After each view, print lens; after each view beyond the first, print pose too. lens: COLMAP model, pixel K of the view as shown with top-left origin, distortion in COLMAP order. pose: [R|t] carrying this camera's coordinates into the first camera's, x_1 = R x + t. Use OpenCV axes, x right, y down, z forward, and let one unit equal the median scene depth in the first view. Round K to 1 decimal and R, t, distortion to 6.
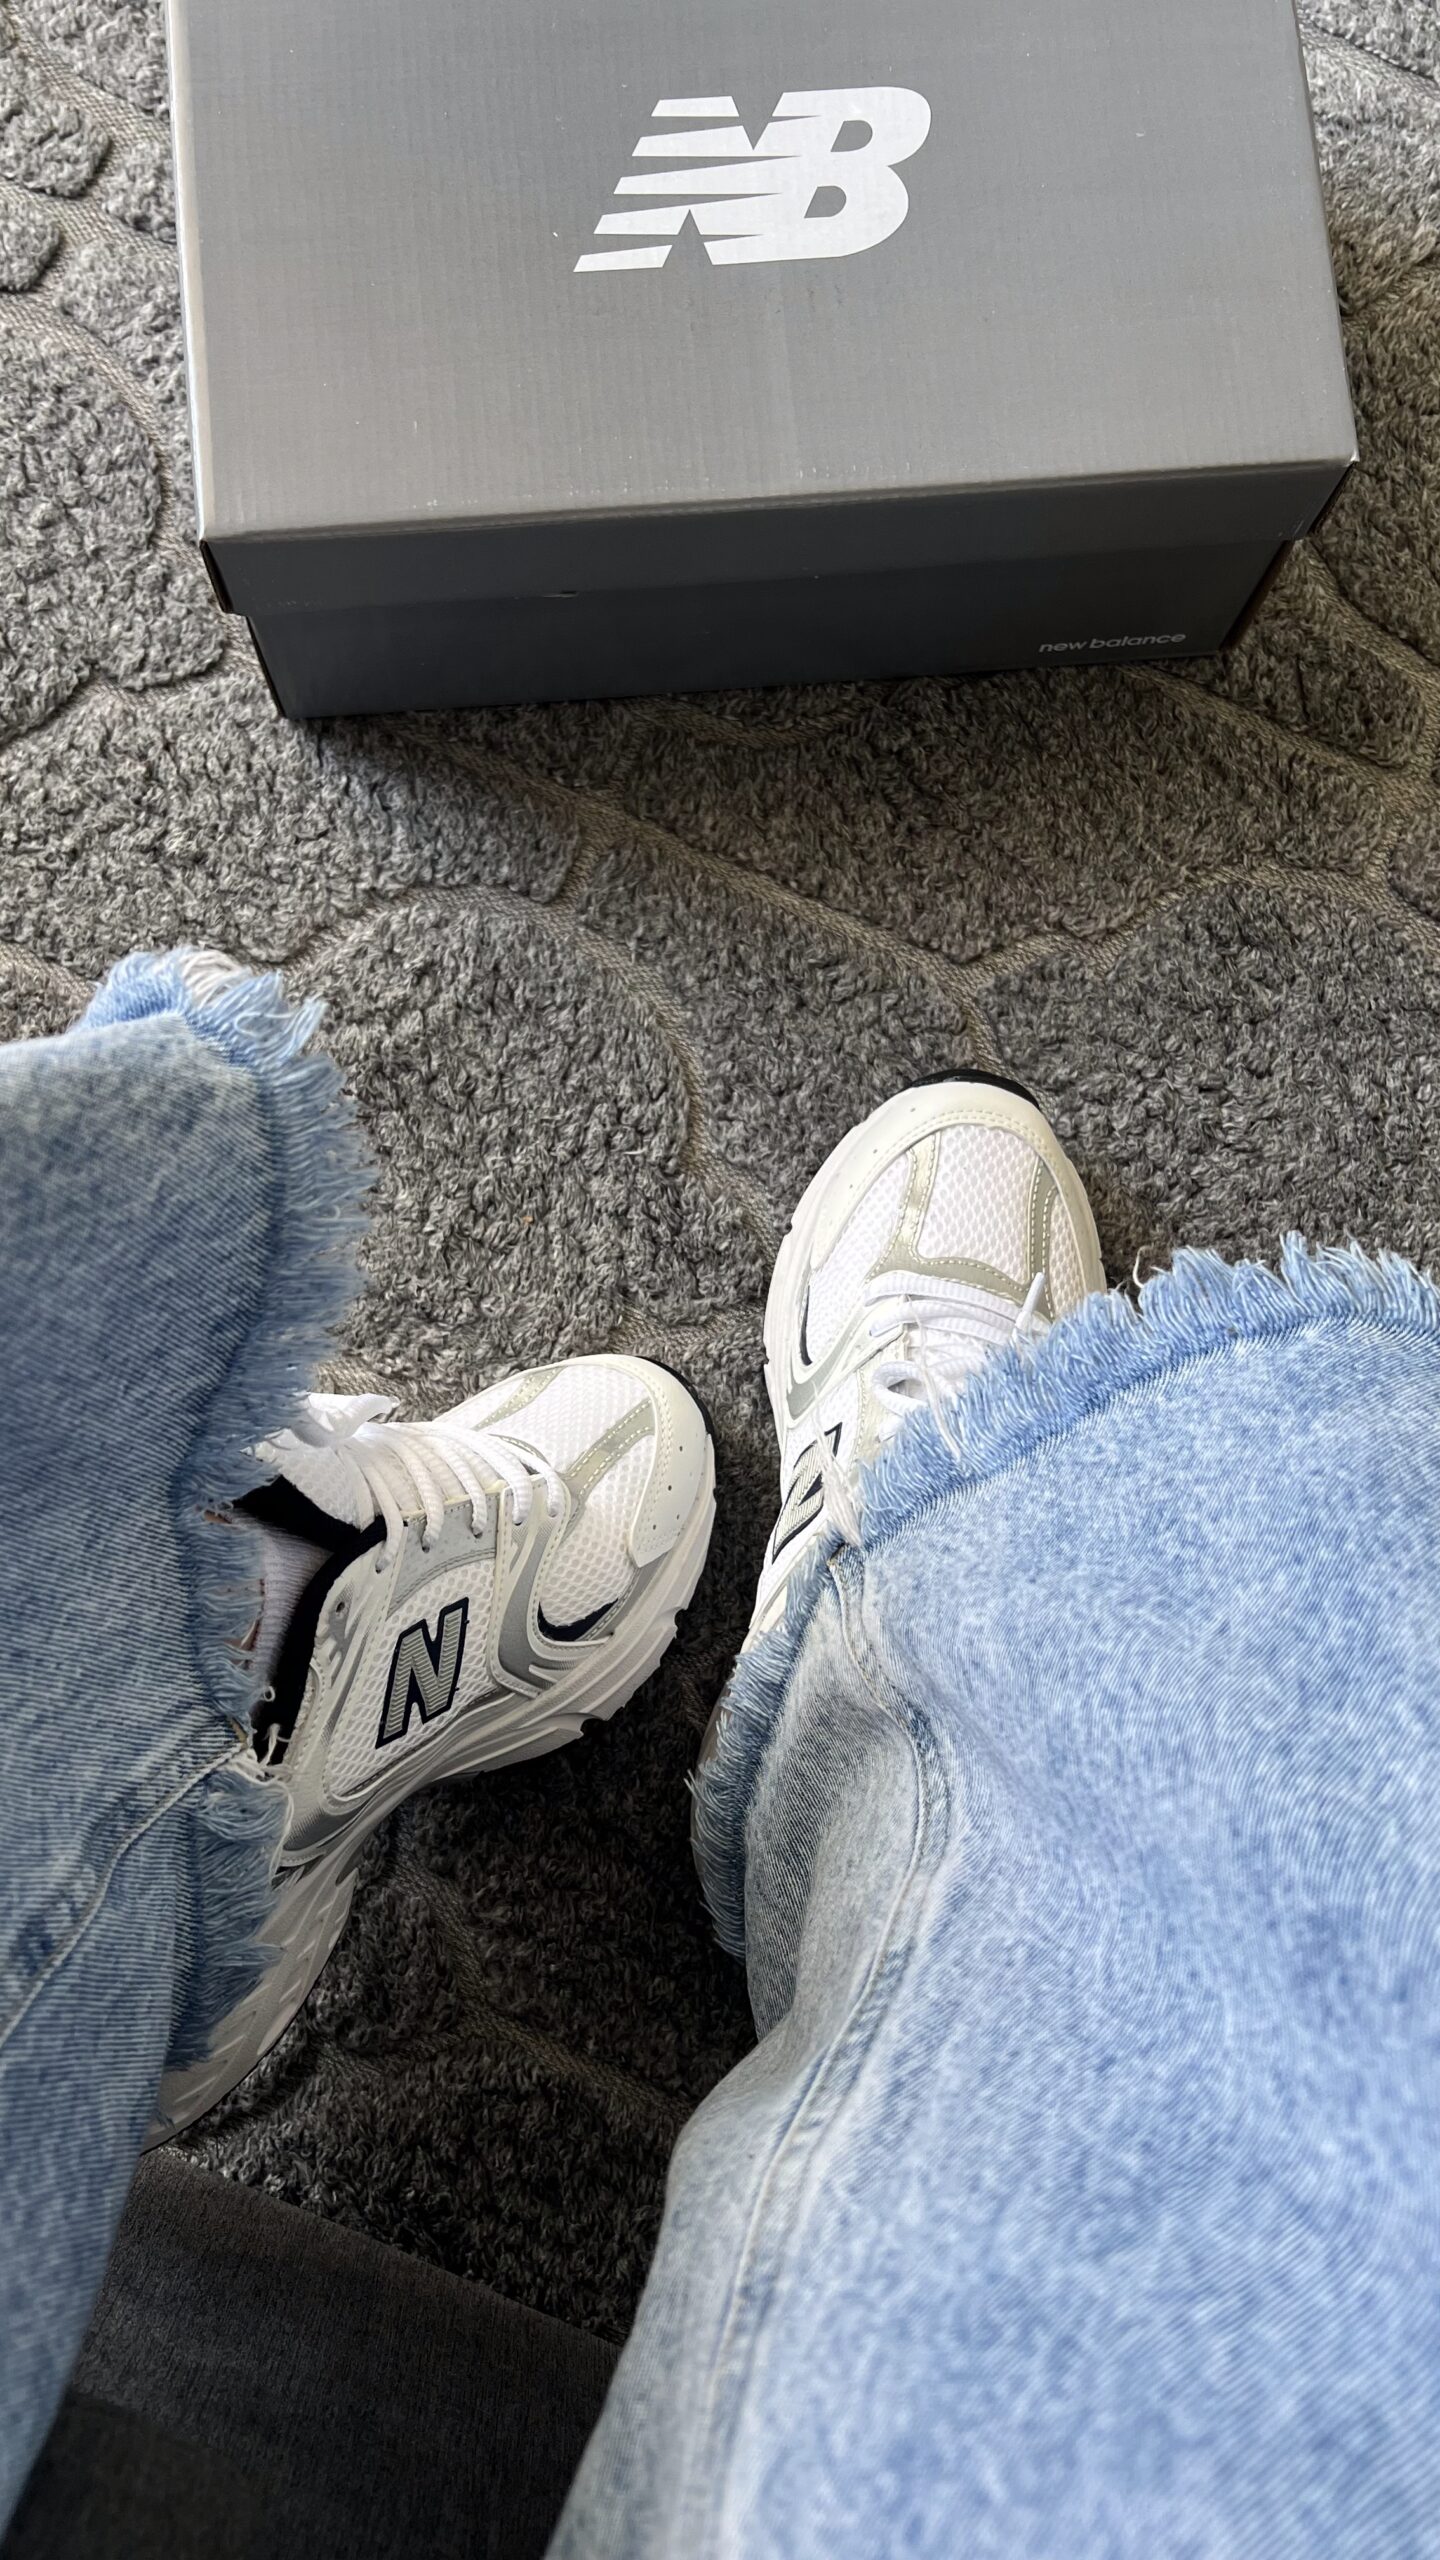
lens RADIAL K [[2003.3, 0, 732.3], [0, 2003.3, 1281.8], [0, 0, 1]] dist [0.028119, -0.055570]
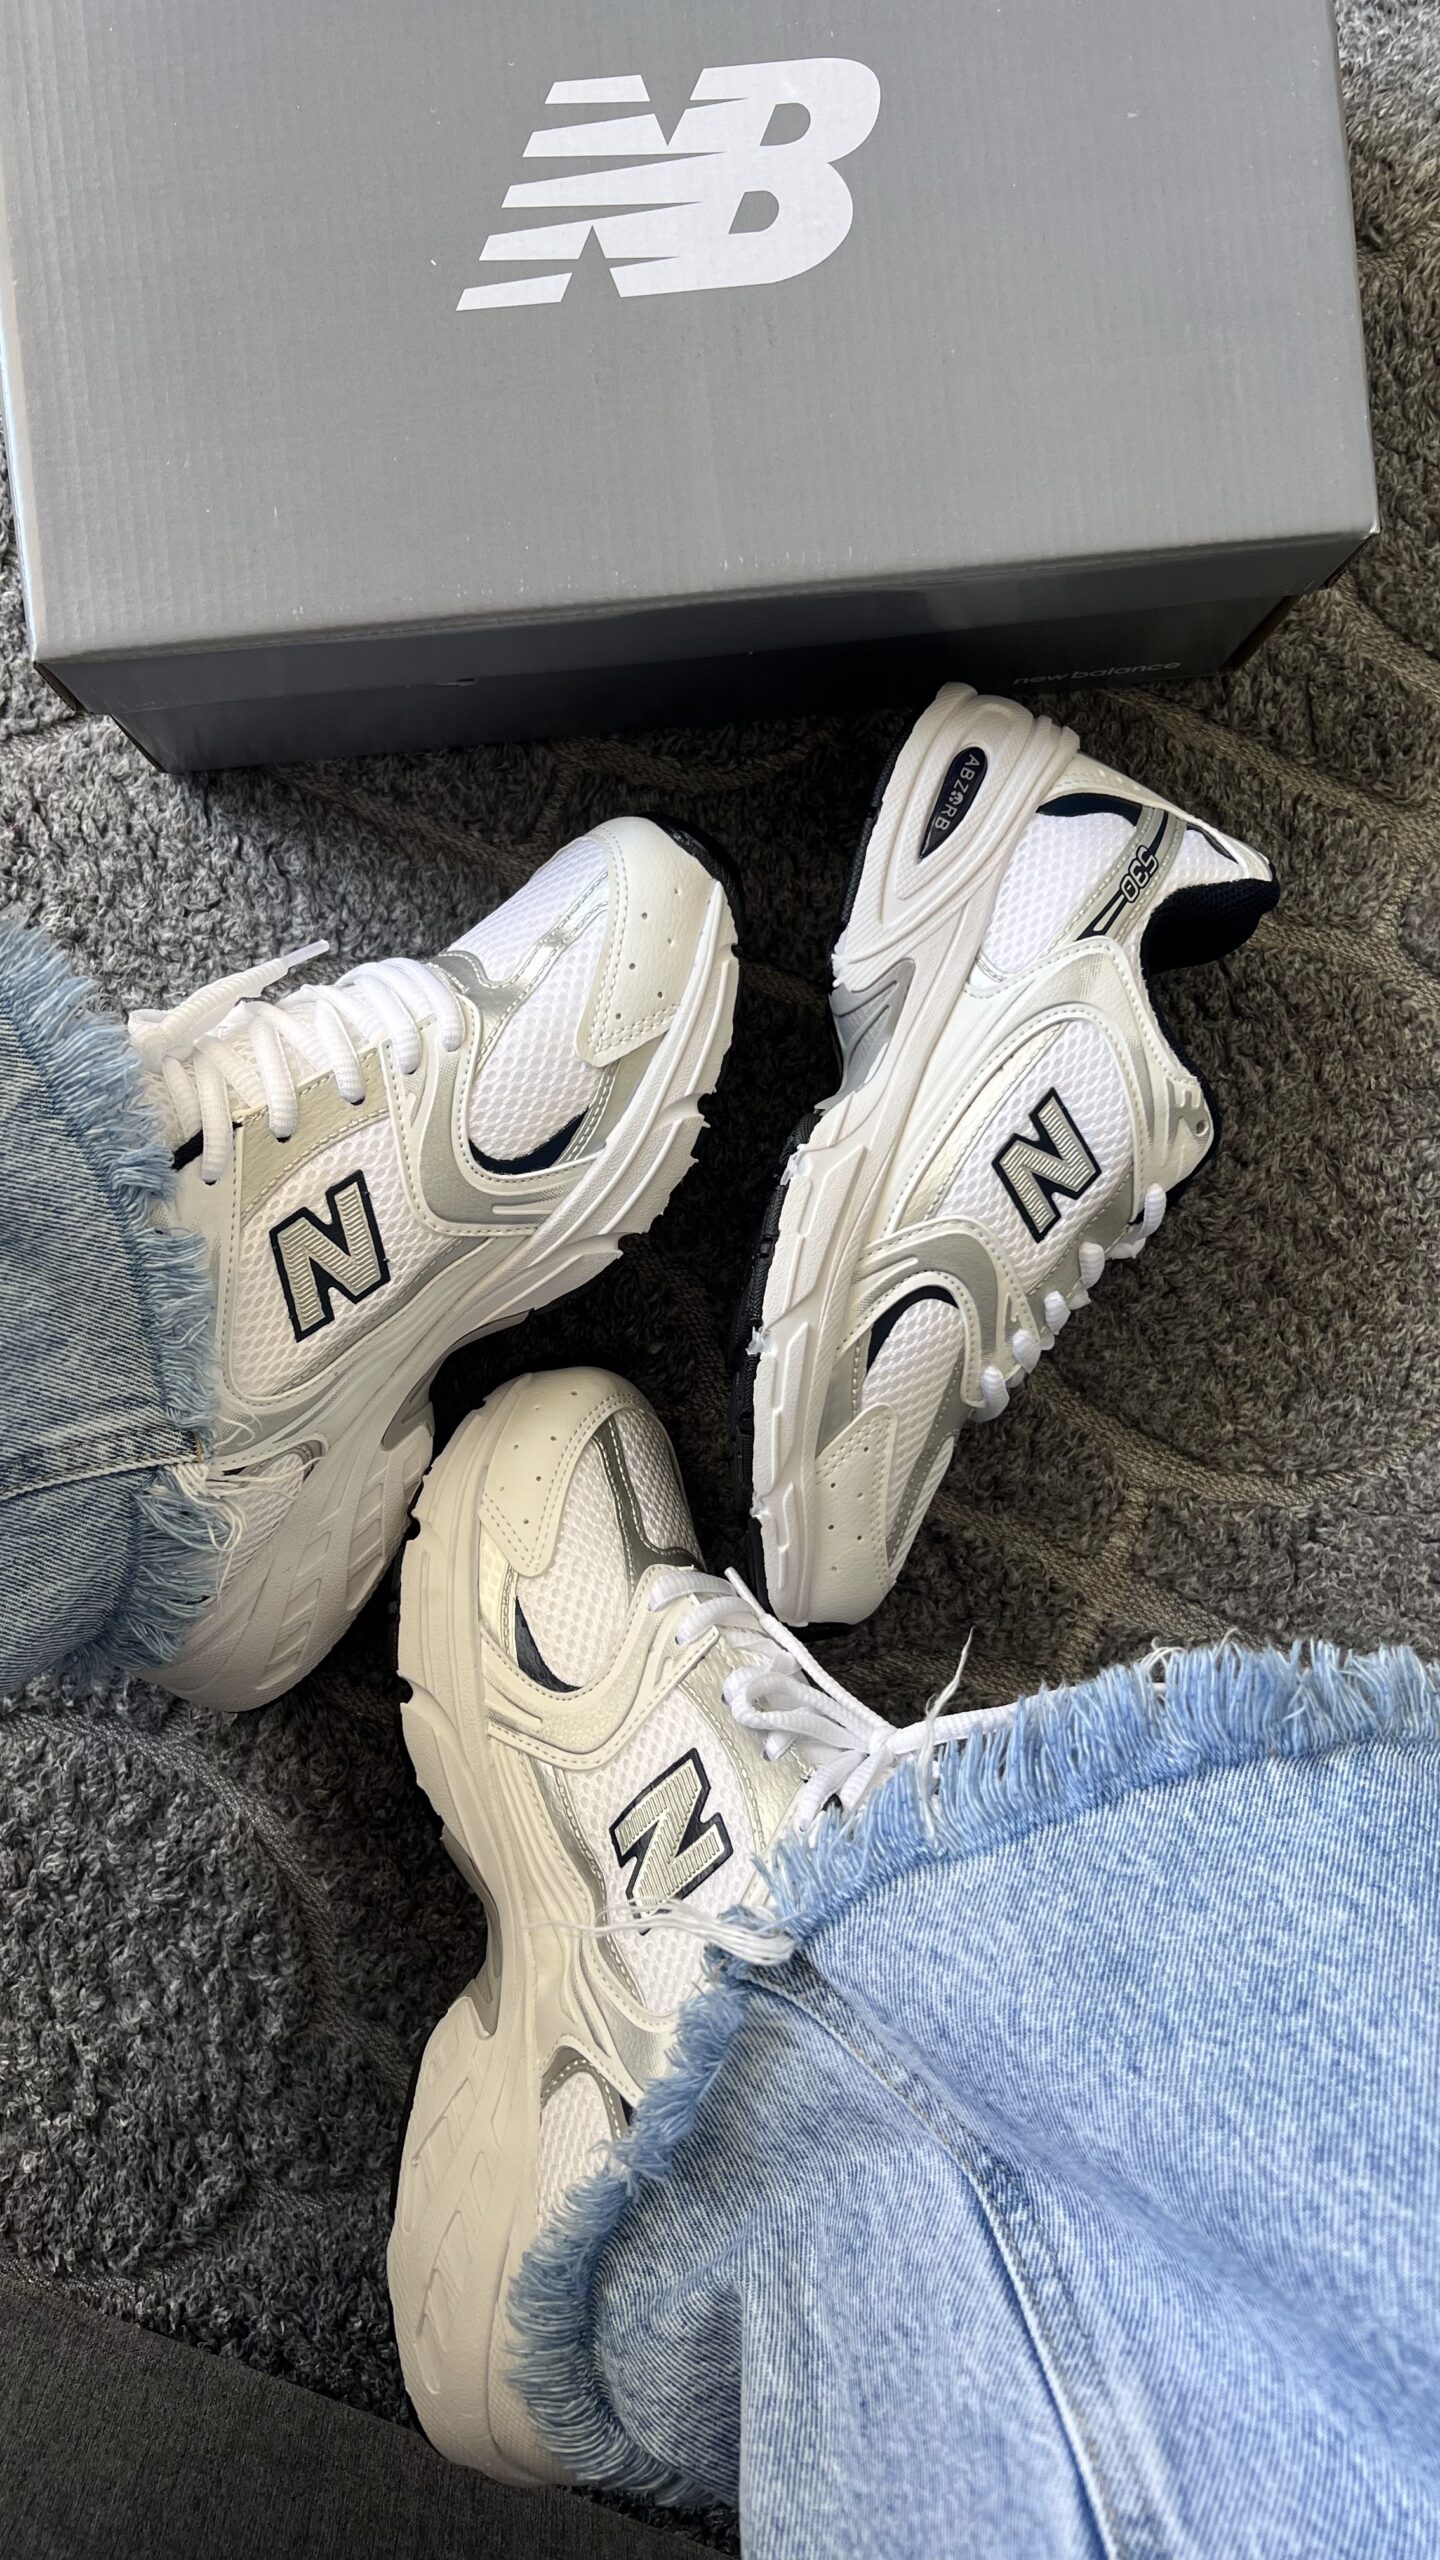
lens RADIAL K [[2003.3, 0, 728.6], [0, 2003.3, 1305.5], [0, 0, 1]] dist [0.028119, -0.055570]
pose [[0.999921, -0.005853, -0.011095, 0.035784], [0.007542, 0.987262, 0.158921, -0.185963], [0.010023, -0.158992, 0.987229, 0.082448]]
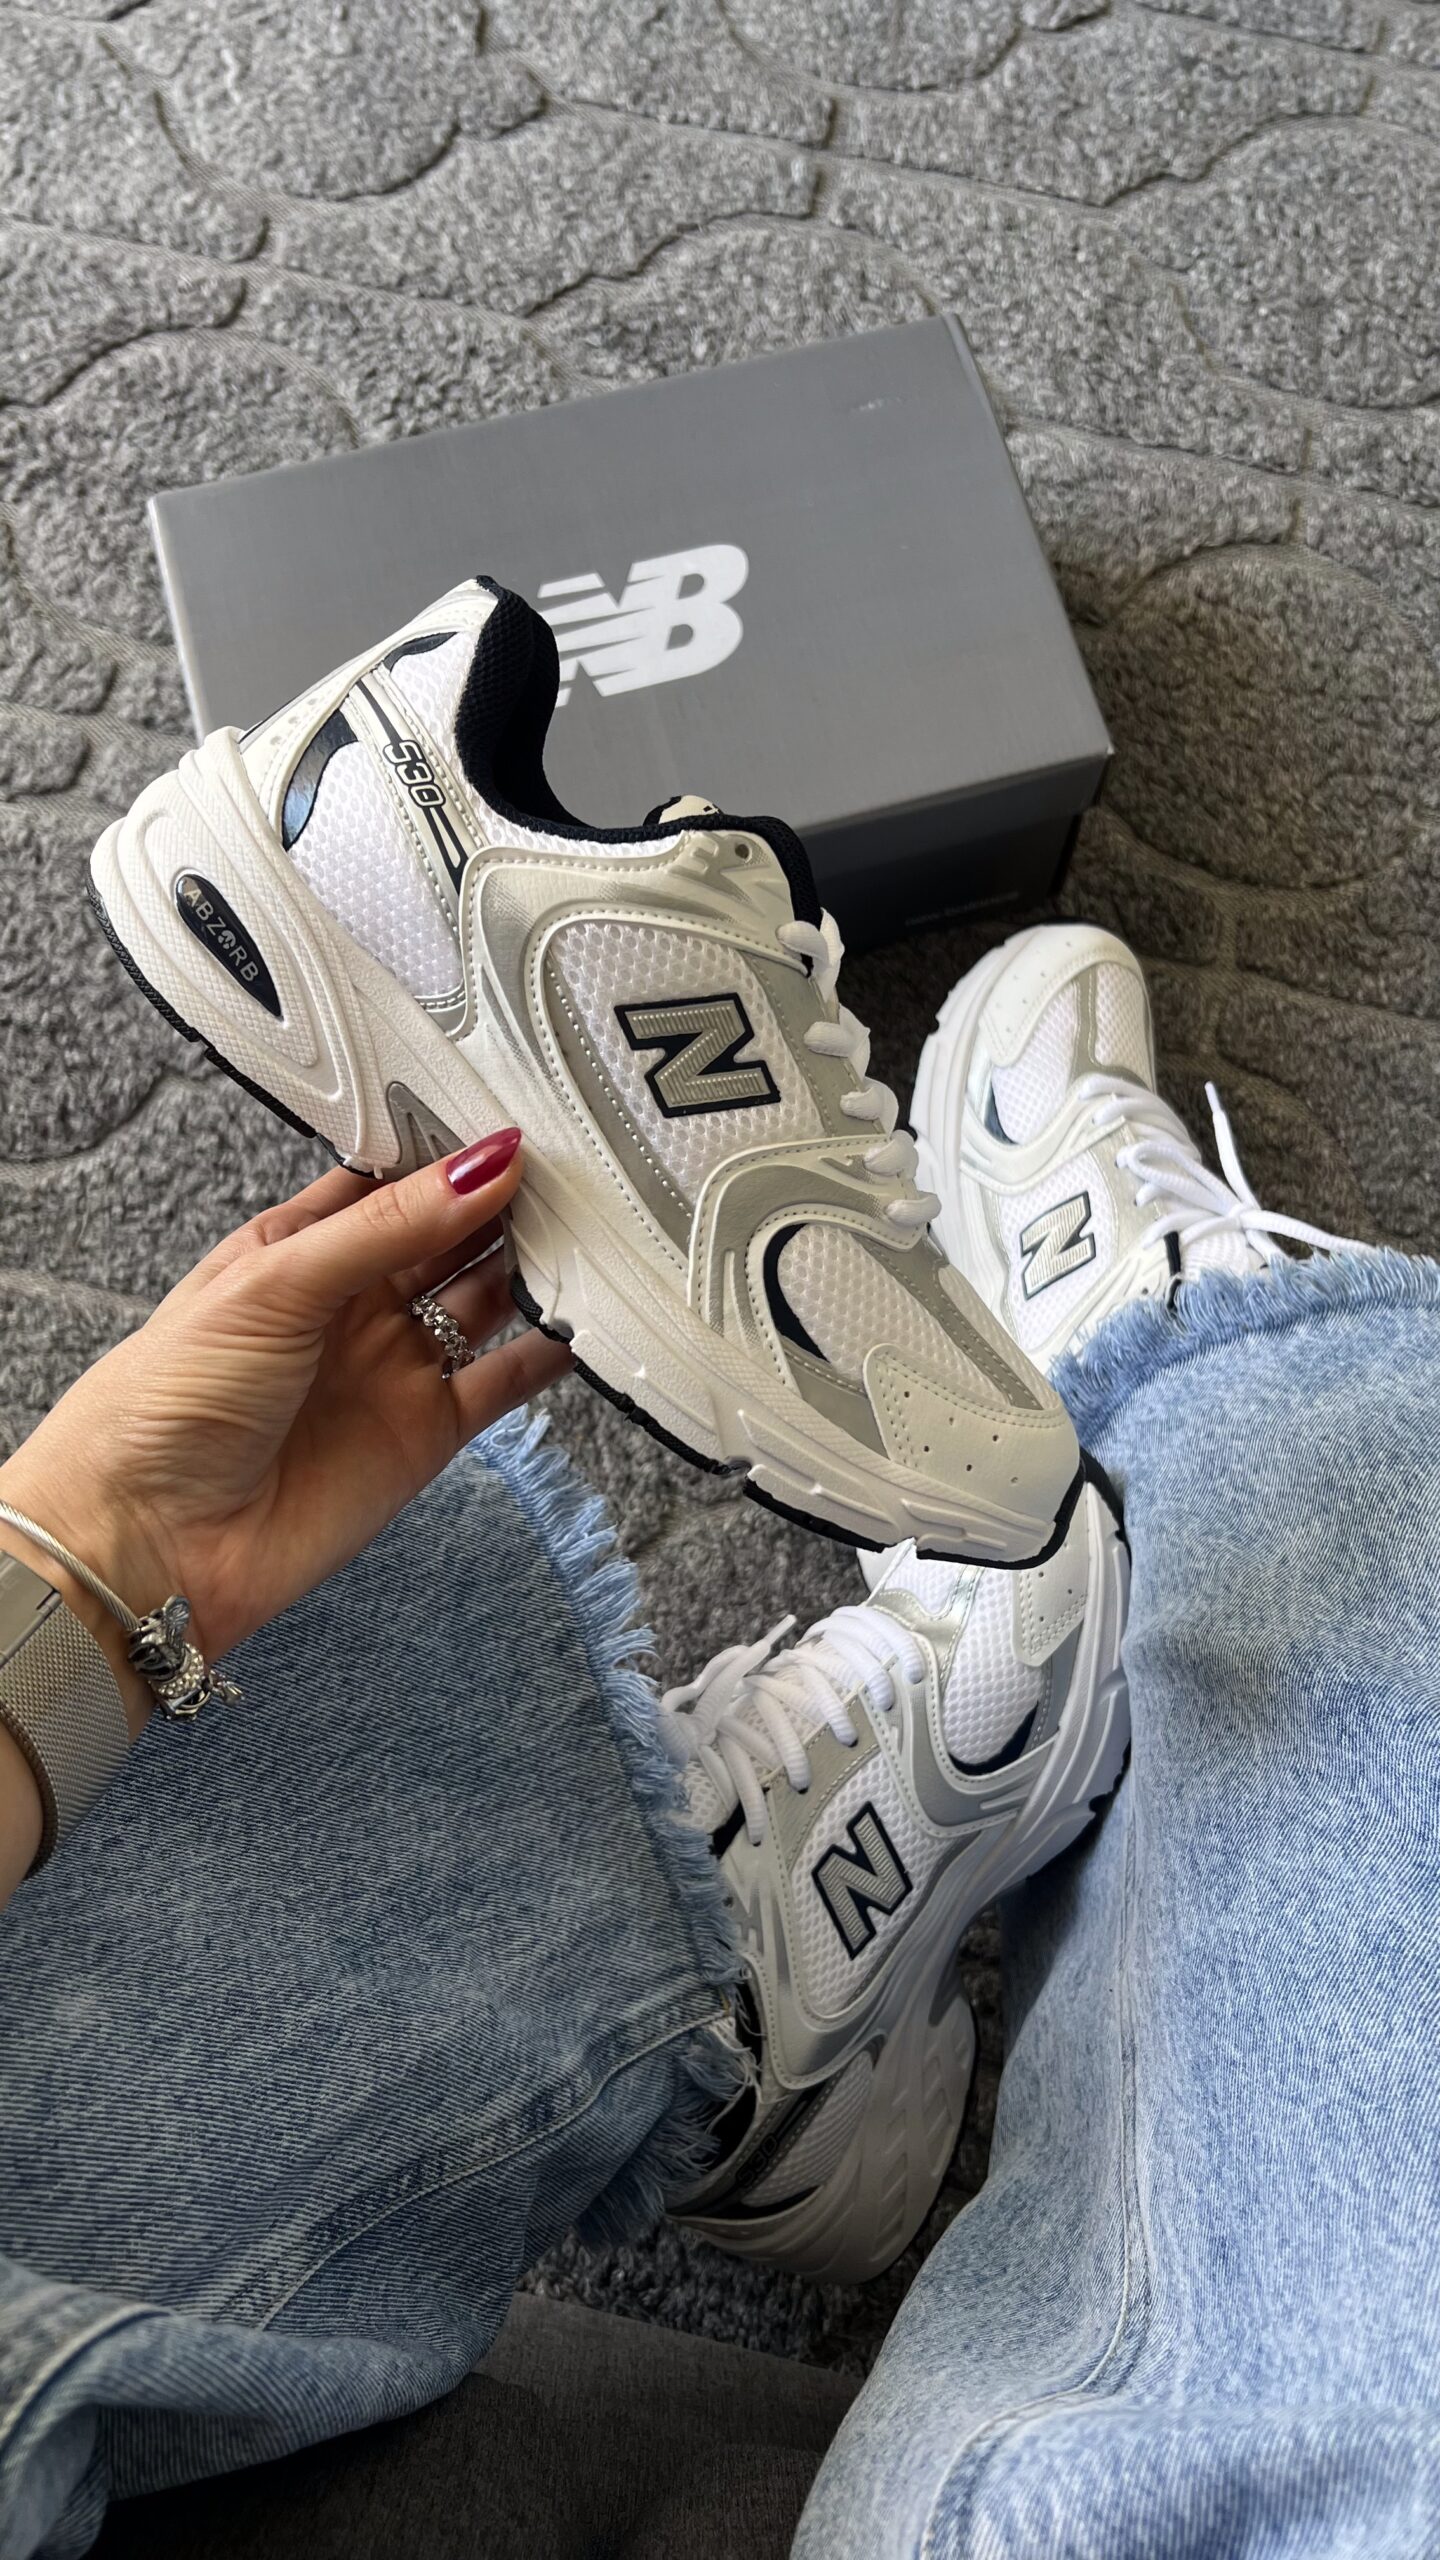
lens RADIAL K [[2003.3, 0, 720.1], [0, 2003.3, 1259.8], [0, 0, 1]] dist [0.028119, -0.055570]
pose [[0.984825, -0.173501, 0.004218, -0.003342], [0.172477, 0.975737, -0.134865, 0.039612], [0.019284, 0.133546, 0.990855, -0.216172]]
